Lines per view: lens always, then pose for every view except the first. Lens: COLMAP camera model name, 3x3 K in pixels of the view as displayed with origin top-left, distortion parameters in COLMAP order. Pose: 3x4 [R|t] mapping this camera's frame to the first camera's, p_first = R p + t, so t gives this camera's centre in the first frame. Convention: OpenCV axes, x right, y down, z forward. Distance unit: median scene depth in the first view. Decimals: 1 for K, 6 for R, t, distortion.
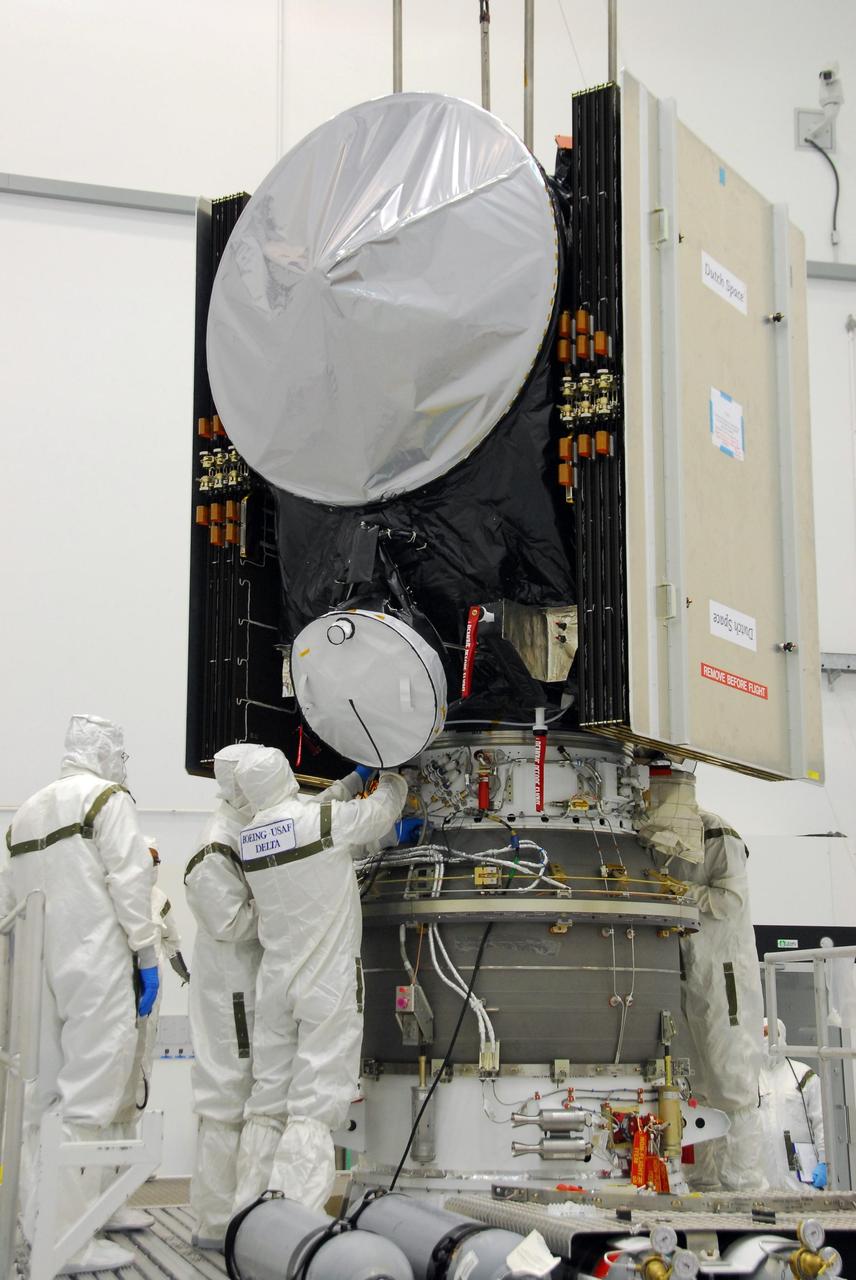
lens RADIAL K [[1930.1, 0, 428.0], [0, 1930.1, 640.0], [0, 0, 1]] dist [0.193923, 0.087120]
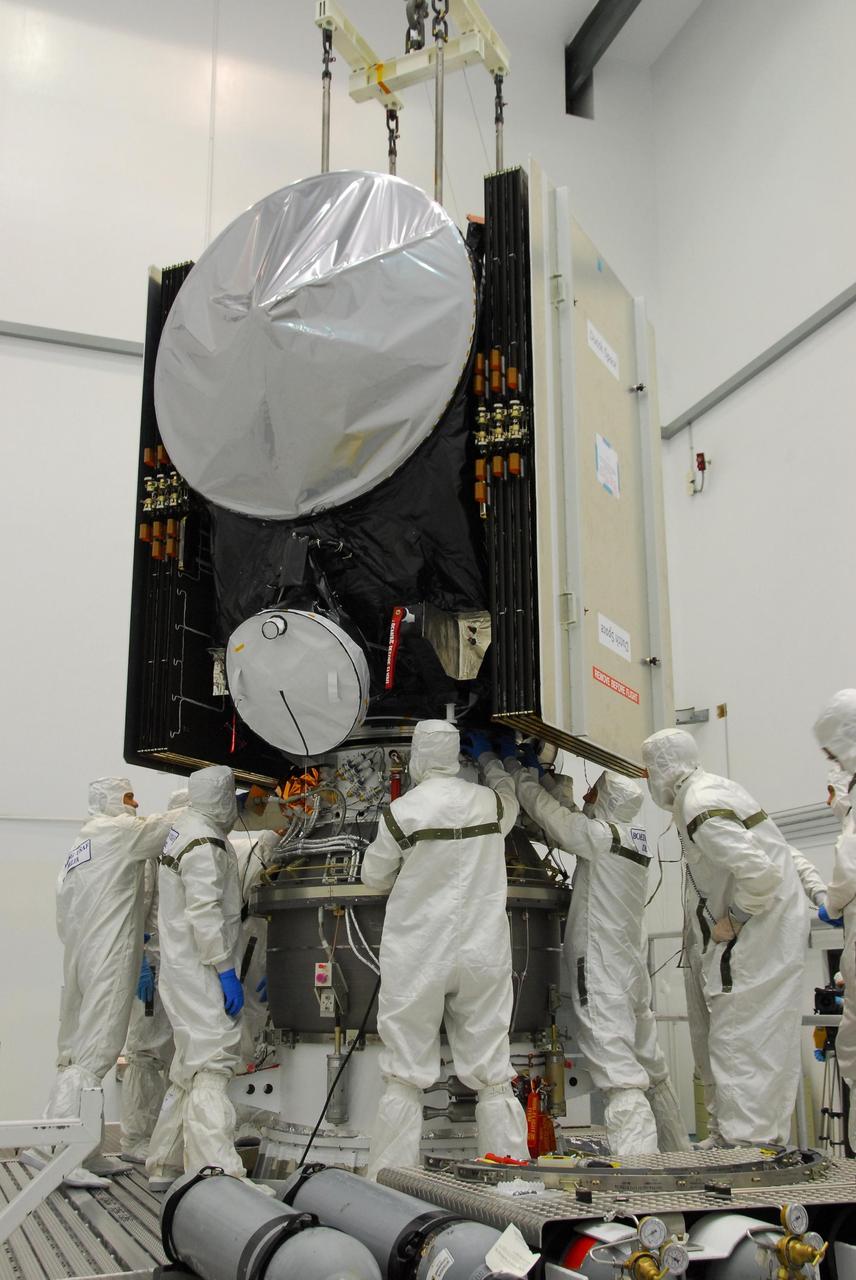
lens RADIAL K [[1313.9, 0, 396.6], [0, 1313.9, 613.4], [0, 0, 1]] dist [0.067970, -0.031730]
pose [[0.995272, 0.026329, 0.093487, -0.045123], [-0.018240, 0.996098, -0.086343, 0.049367], [-0.095395, 0.084230, 0.991869, 0.253068]]
